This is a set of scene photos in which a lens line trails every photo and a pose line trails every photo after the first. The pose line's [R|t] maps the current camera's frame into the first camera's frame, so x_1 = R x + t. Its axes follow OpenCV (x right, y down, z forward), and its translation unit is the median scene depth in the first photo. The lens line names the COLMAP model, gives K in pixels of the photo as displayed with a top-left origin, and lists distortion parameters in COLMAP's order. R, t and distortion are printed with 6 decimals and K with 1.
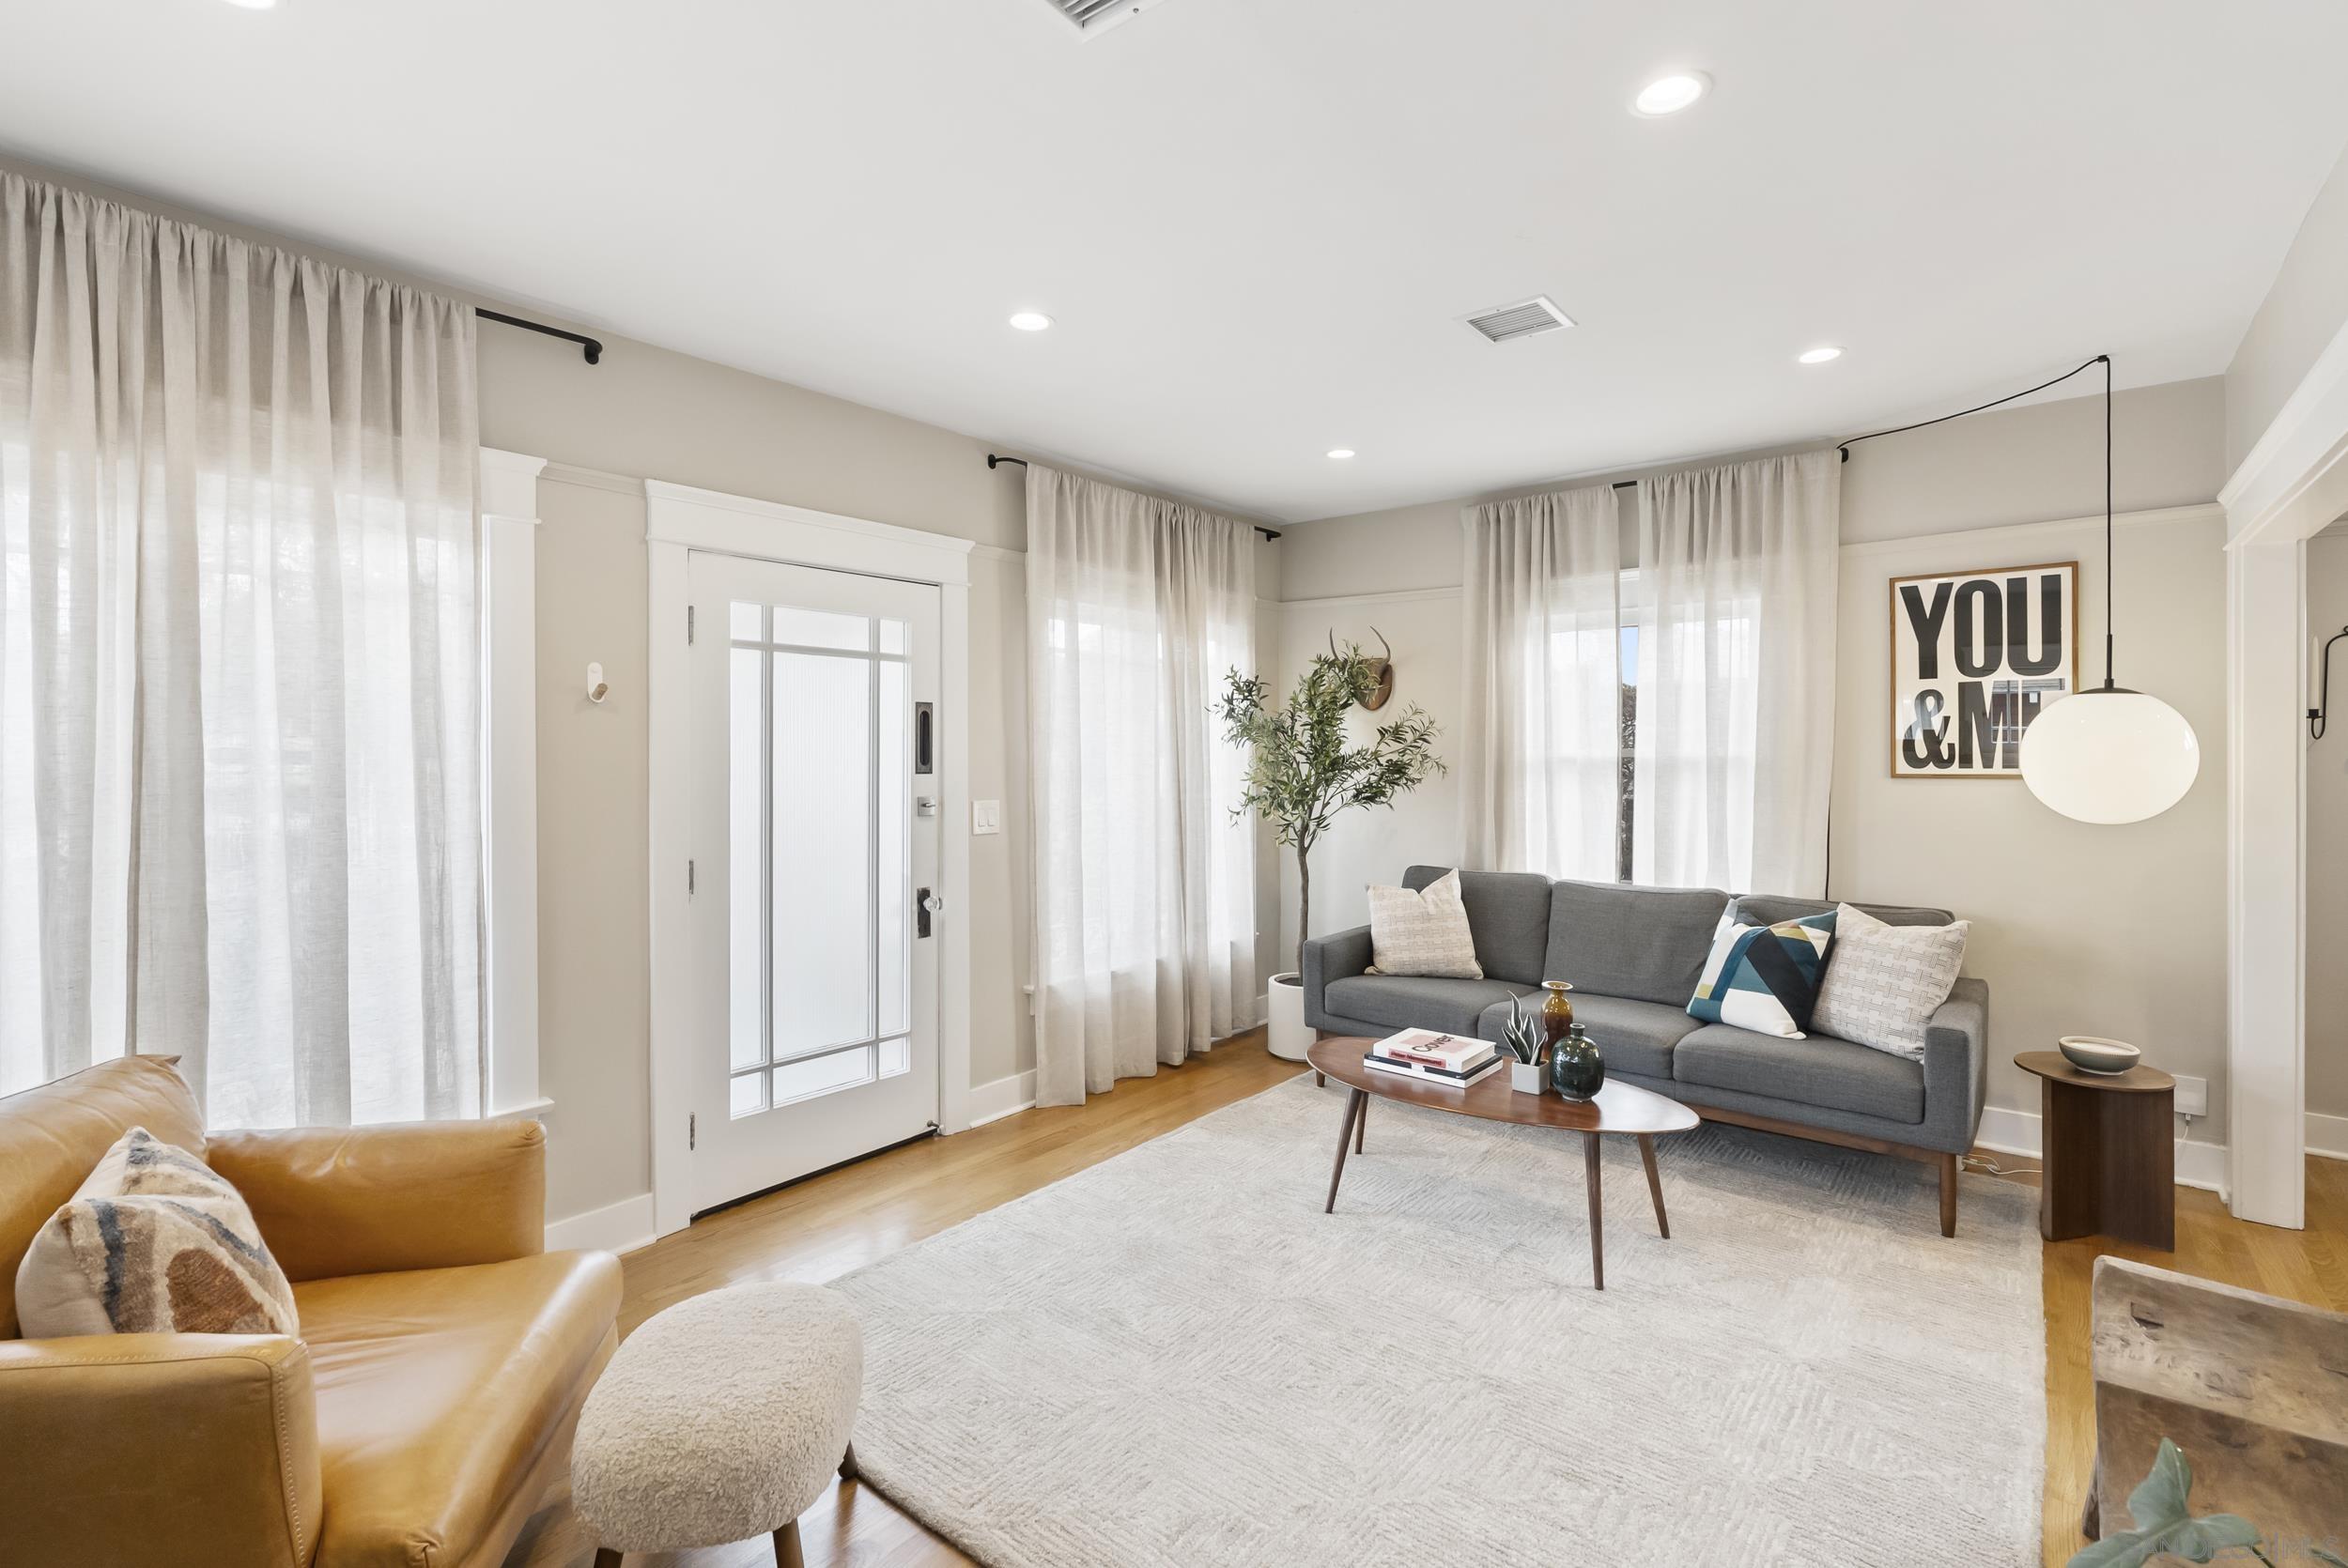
lens RADIAL K [[1068.3, 0, 1176.5], [0, 1068.3, 757.6], [0, 0, 1]] dist [-0.012884, 0.003934]
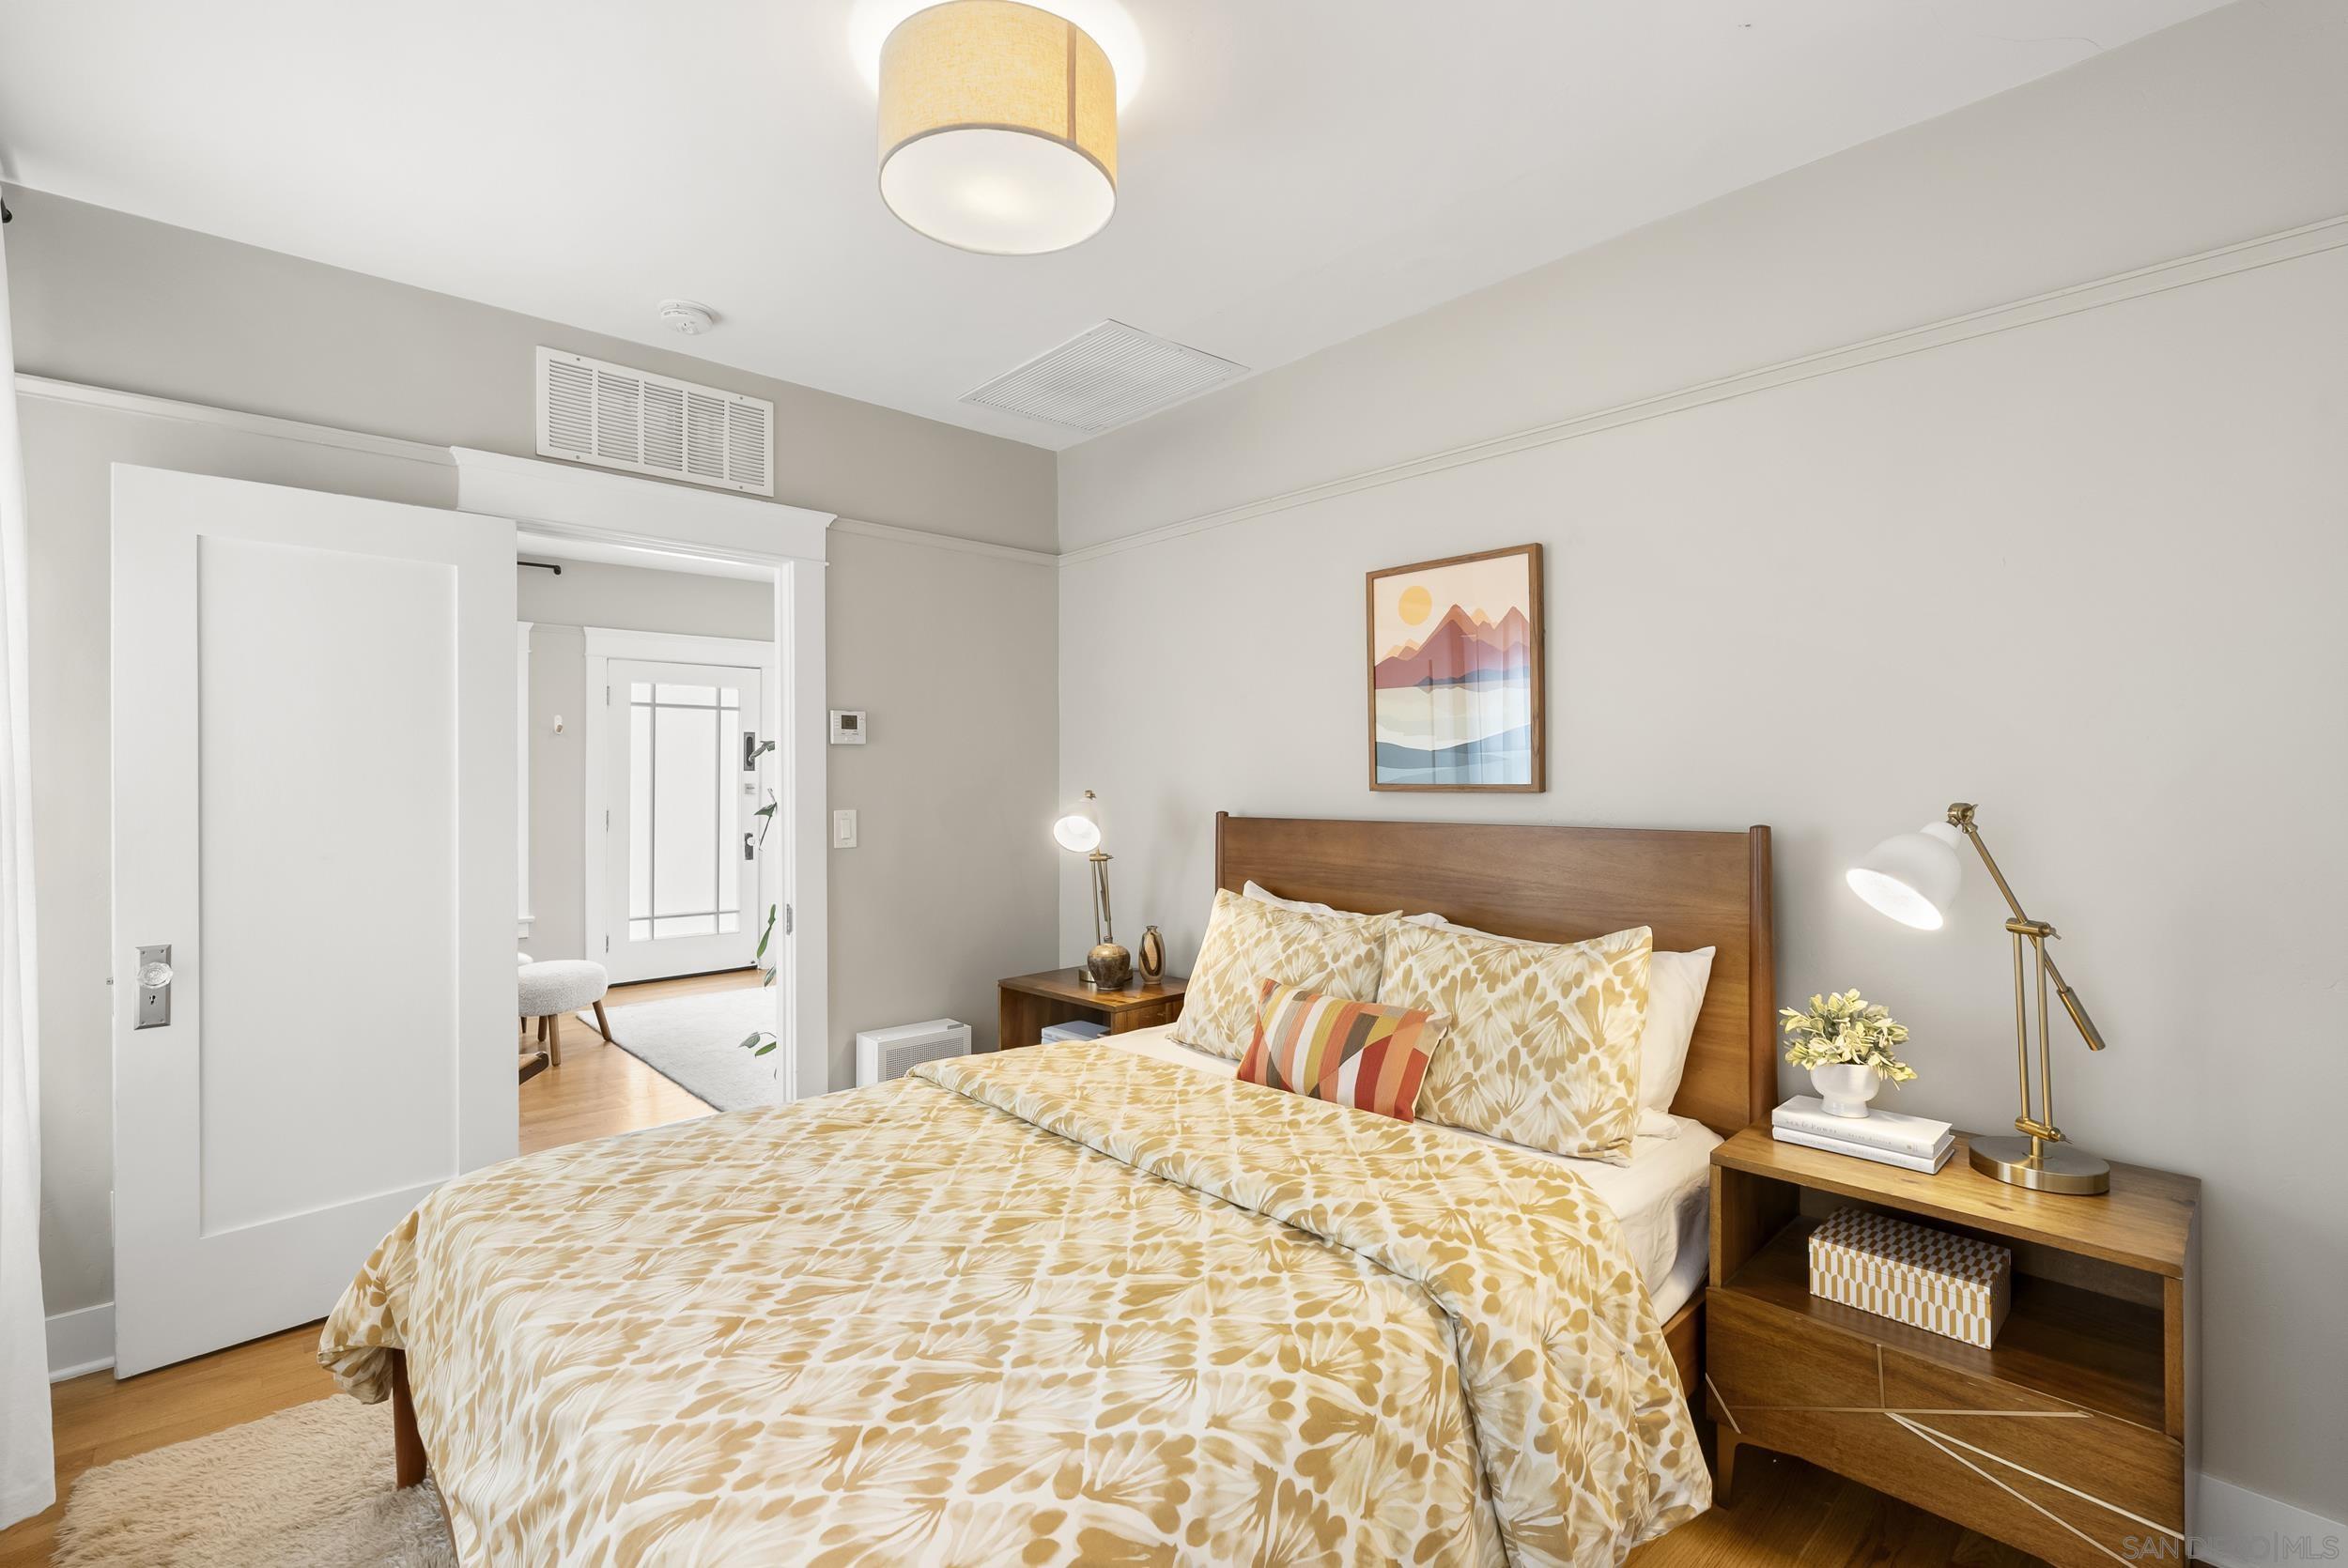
lens RADIAL K [[1068.3, 0, 1192.8], [0, 1068.3, 773.4], [0, 0, 1]] dist [-0.012884, 0.003934]
pose [[0.993571, -0.001256, -0.113207, 0.747045], [0.000484, 0.999976, -0.006847, 0.033003], [0.113213, 0.006749, 0.993548, -0.757164]]
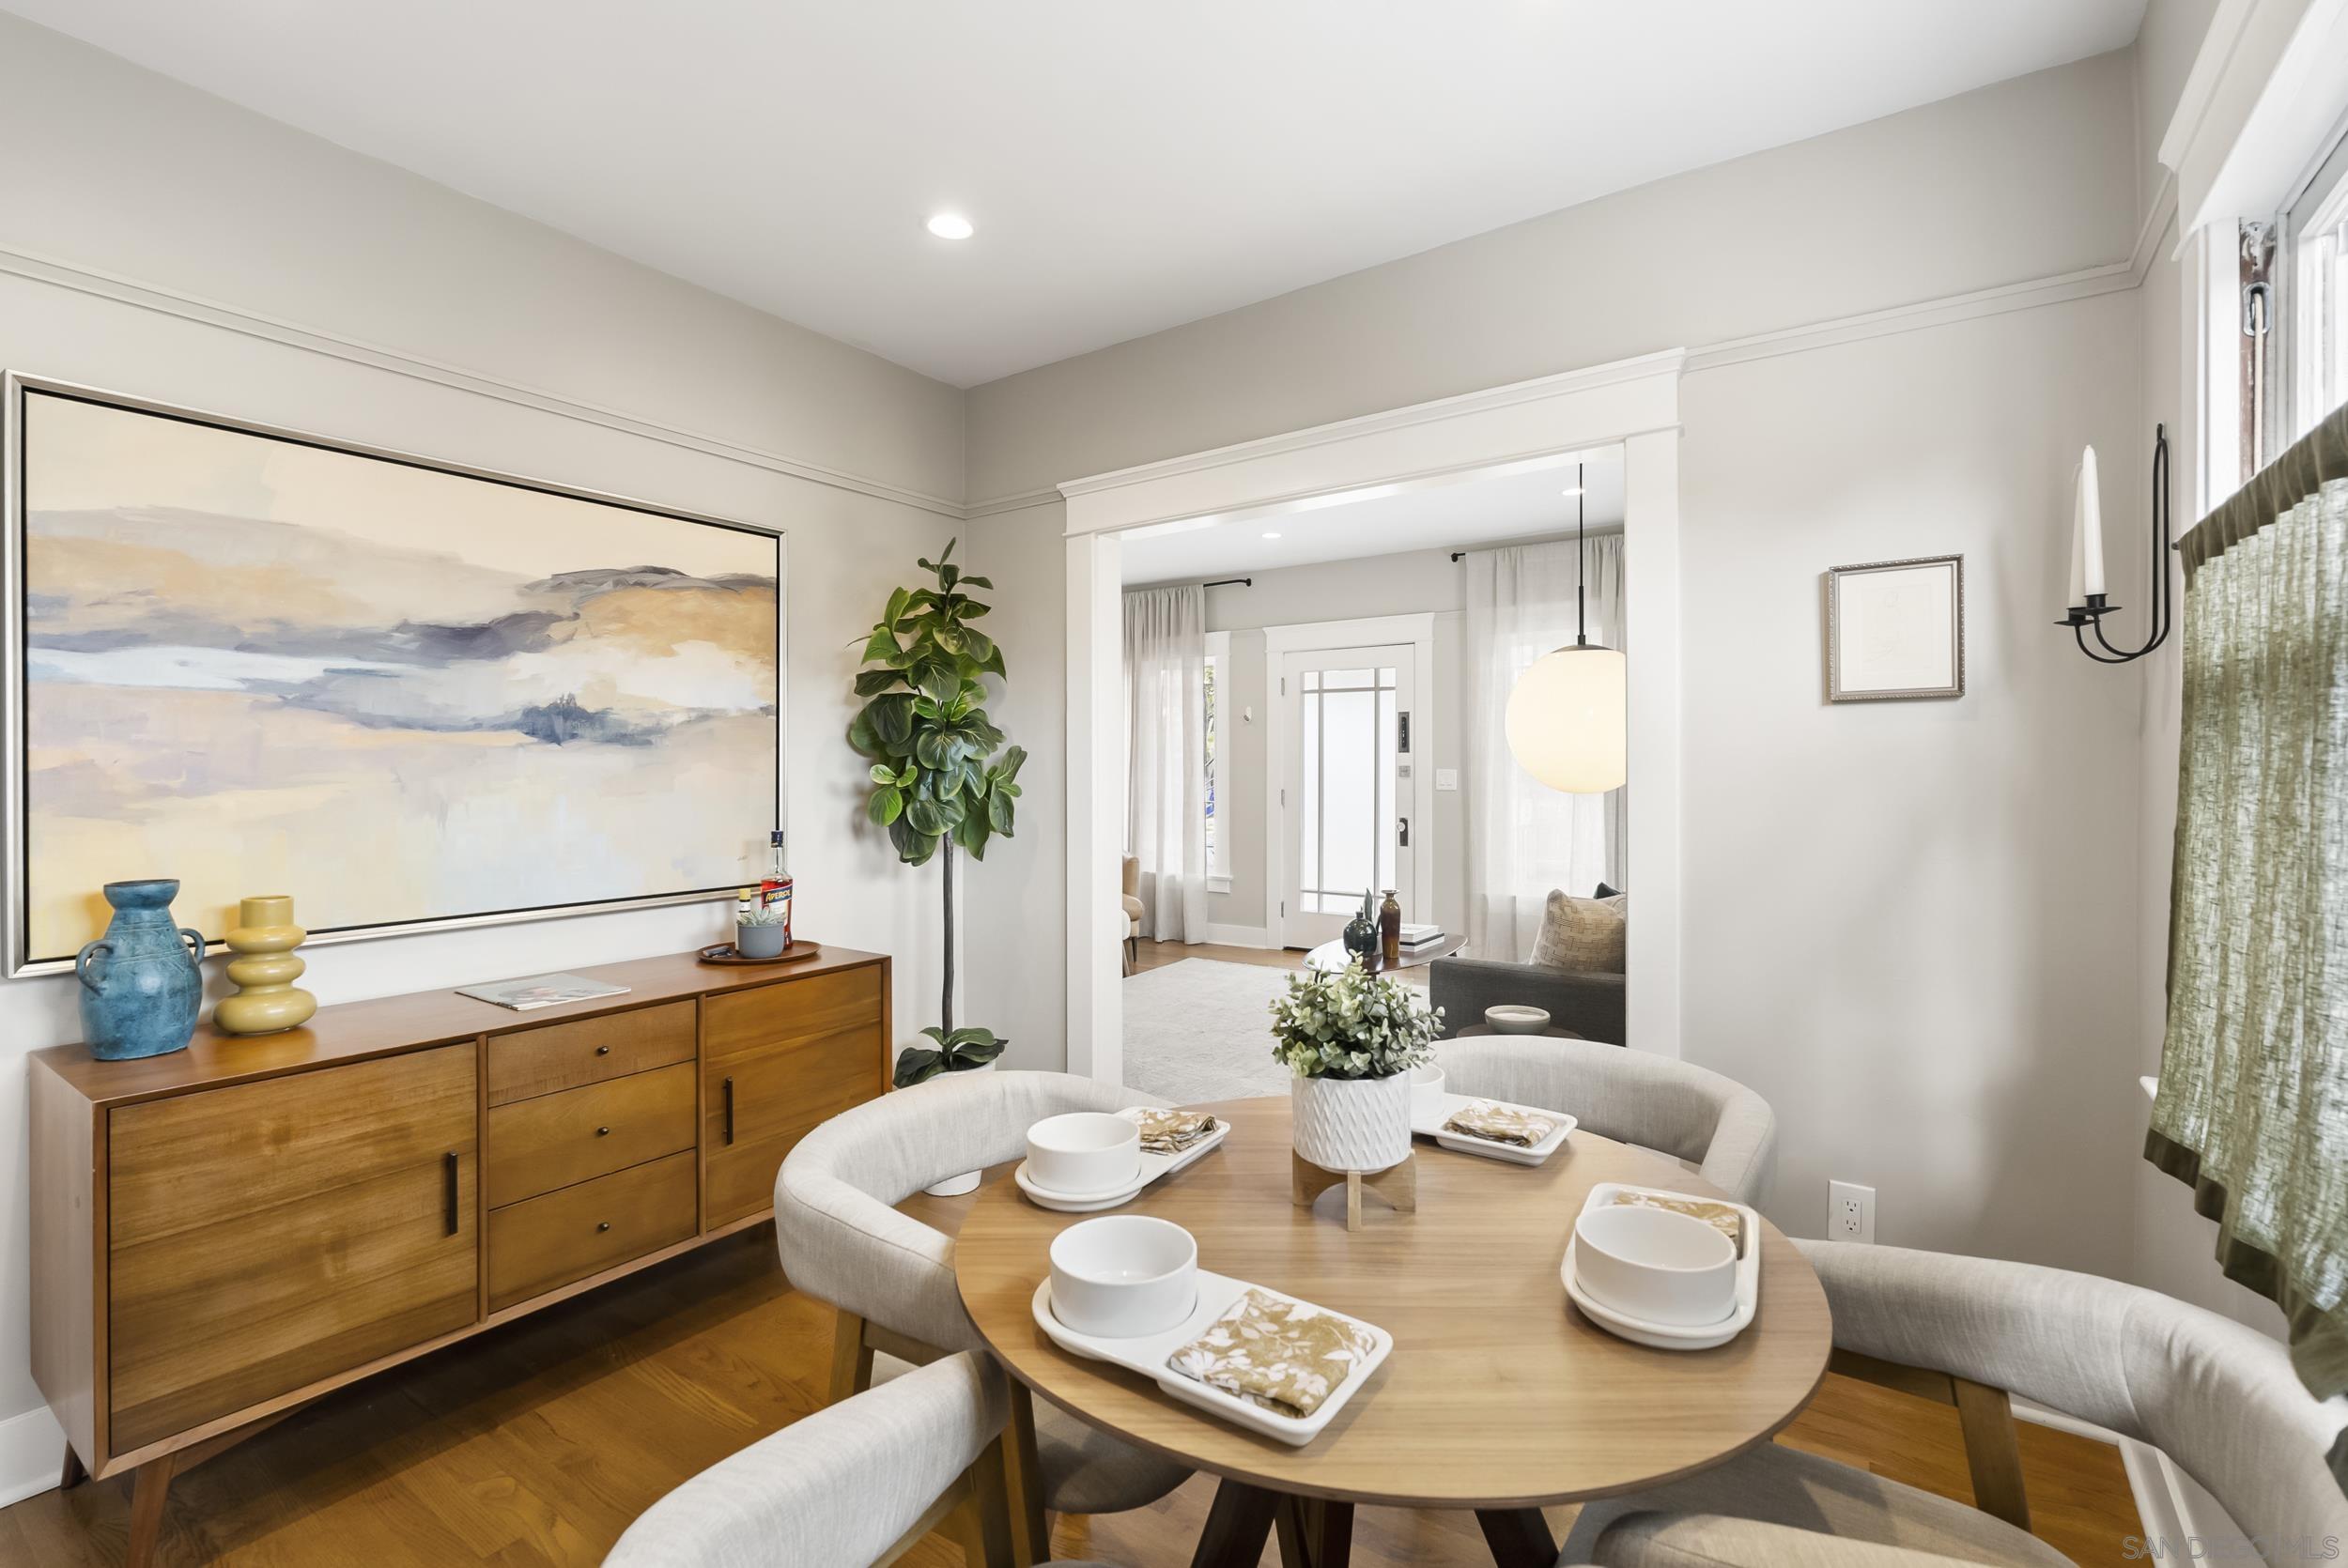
lens RADIAL K [[1068.3, 0, 1159.1], [0, 1068.3, 791.4], [0, 0, 1]] dist [-0.012884, 0.003934]
pose [[0.064169, 0.028185, -0.997541, 1.513532], [0.001860, 0.999596, 0.028363, 0.028442], [0.997937, -0.003676, 0.064091, 0.493761]]
